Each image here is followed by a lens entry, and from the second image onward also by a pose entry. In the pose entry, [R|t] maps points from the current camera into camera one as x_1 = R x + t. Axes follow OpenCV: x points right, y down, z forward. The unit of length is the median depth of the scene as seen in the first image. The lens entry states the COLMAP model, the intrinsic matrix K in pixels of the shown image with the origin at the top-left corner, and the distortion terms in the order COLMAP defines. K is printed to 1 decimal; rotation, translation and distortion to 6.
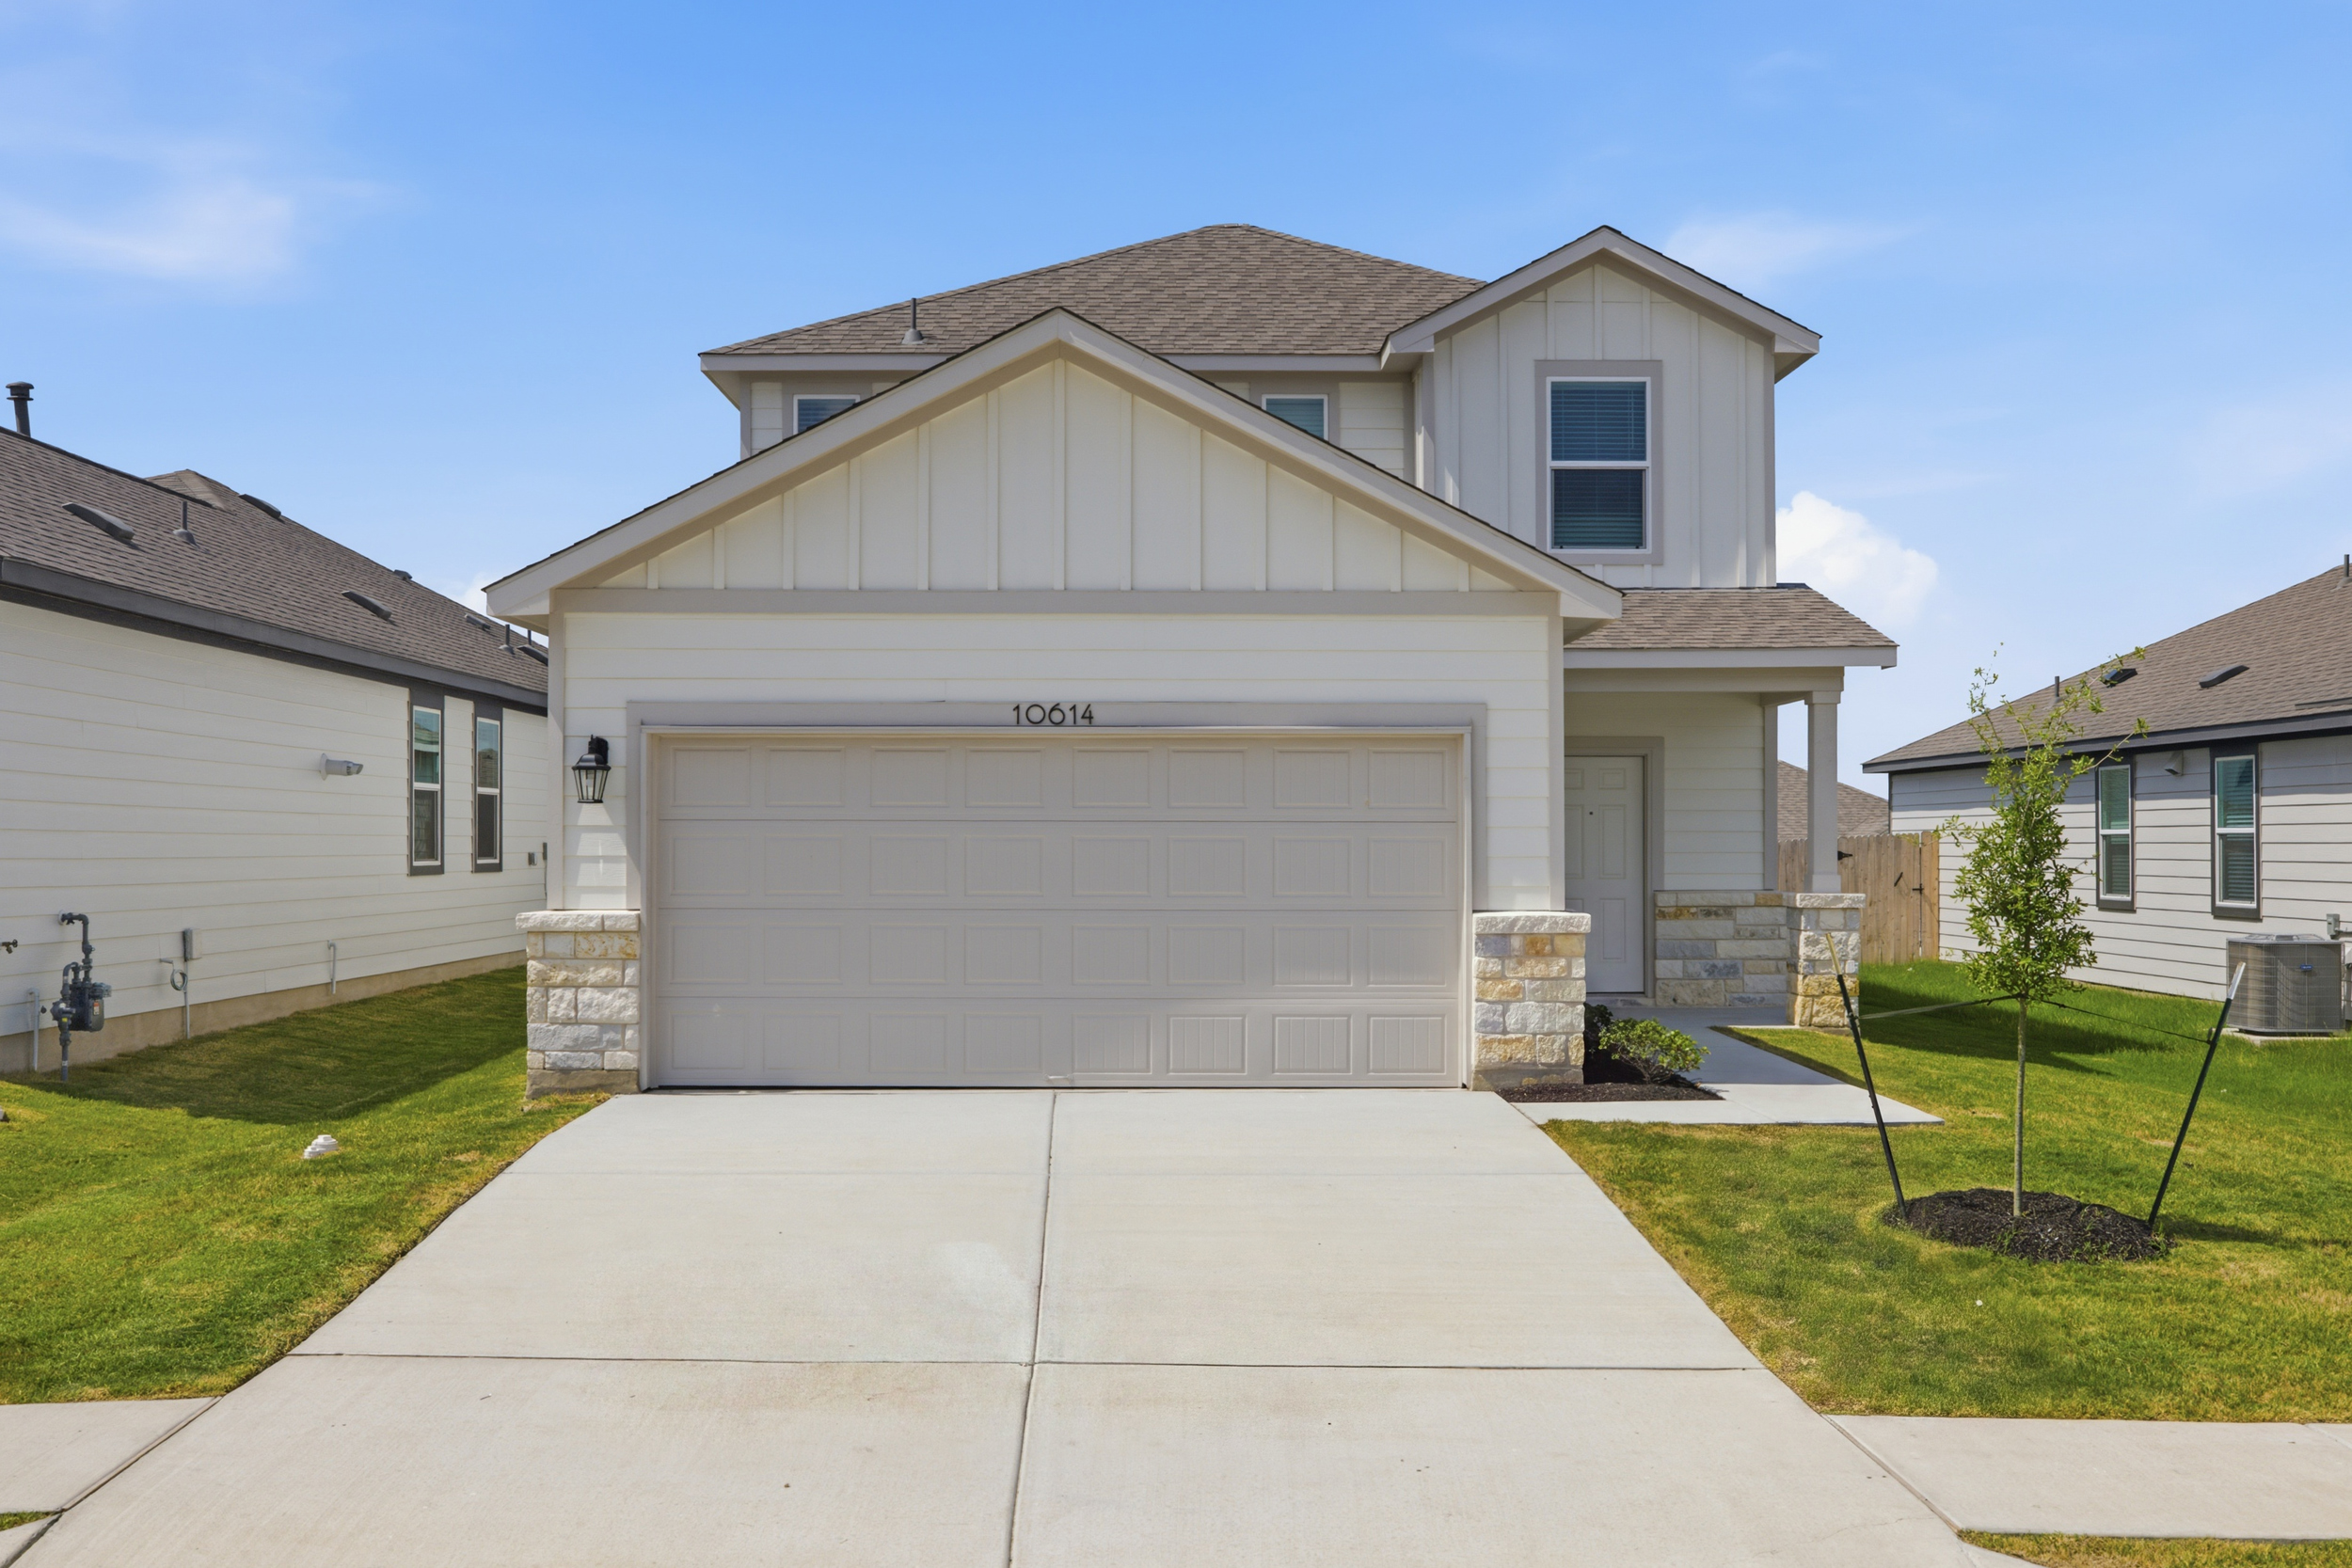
lens RADIAL K [[2568.0, 0, 1174.0], [0, 2568.0, 781.3], [0, 0, 1]] dist [-0.020575, -0.018290]
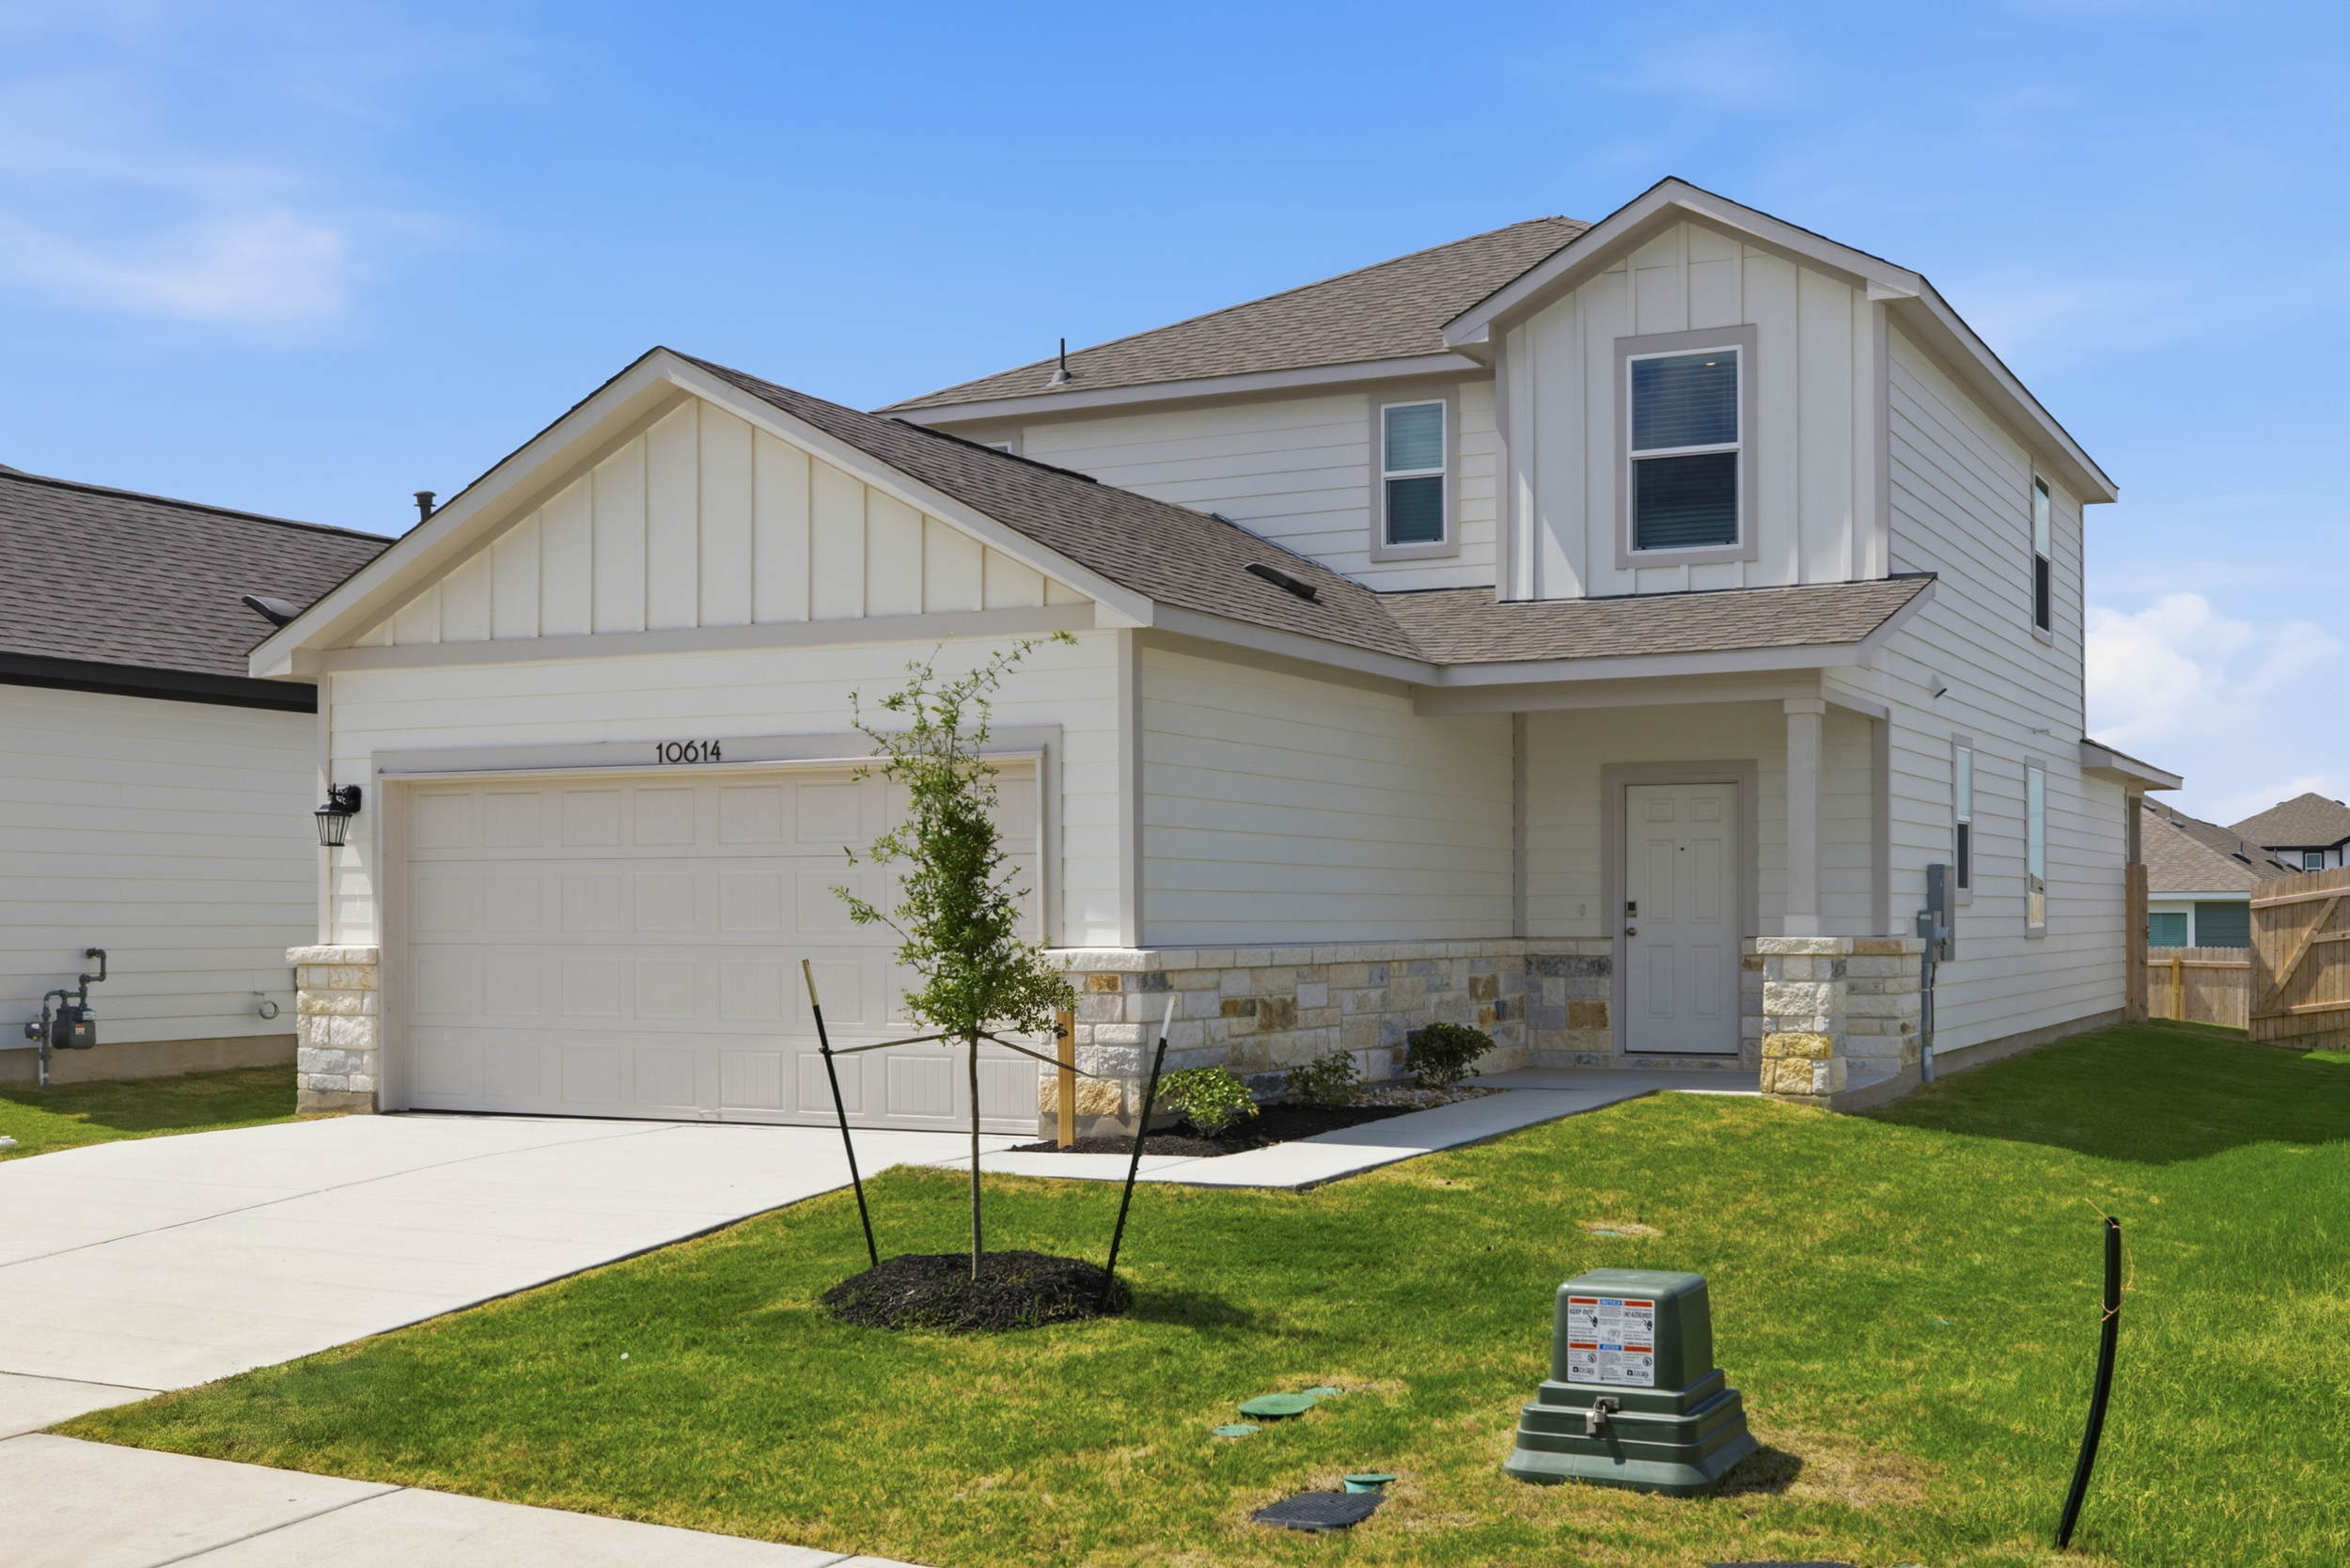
lens RADIAL K [[2643.3, 0, 1175.1], [0, 2643.3, 901.1], [0, 0, 1]] dist [0.005153, 0.008686]
pose [[0.890992, -0.005199, -0.453990, 0.592370], [0.014233, 0.999763, 0.016485, 0.018147], [0.453796, -0.021149, 0.890854, 0.160467]]
